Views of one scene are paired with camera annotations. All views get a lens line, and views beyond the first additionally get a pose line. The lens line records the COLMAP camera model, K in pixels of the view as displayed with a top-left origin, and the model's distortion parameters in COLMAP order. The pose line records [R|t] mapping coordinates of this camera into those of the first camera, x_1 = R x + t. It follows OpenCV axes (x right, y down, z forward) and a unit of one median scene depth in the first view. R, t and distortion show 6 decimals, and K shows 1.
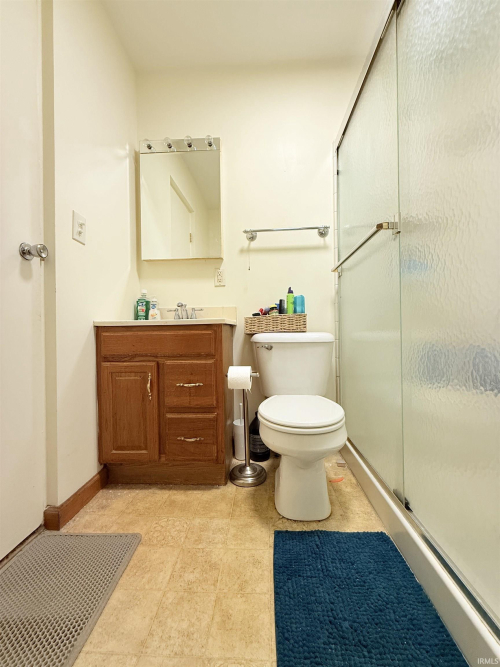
lens RADIAL K [[266.2, 0, 251.4], [0, 266.2, 330.7], [0, 0, 1]] dist [-0.001684, 0.000714]
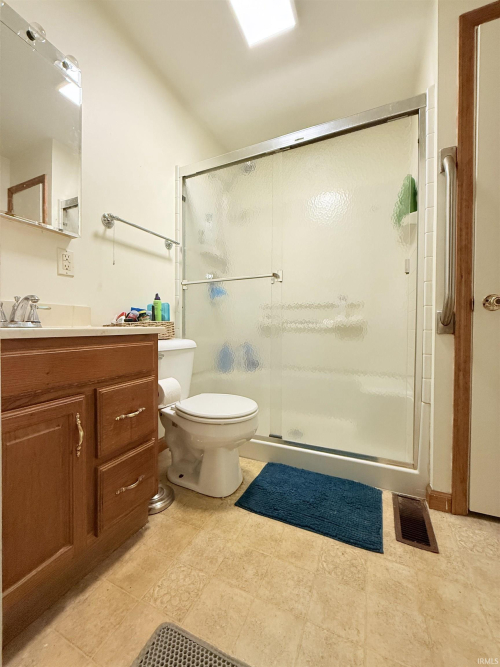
lens RADIAL K [[266.2, 0, 251.4], [0, 266.2, 330.7], [0, 0, 1]] dist [-0.001684, 0.000714]
pose [[0.362548, 0.000620, 0.931965, -0.814357], [-0.006066, 0.999980, 0.001694, -0.037397], [-0.931945, -0.006268, 0.362544, 0.404331]]
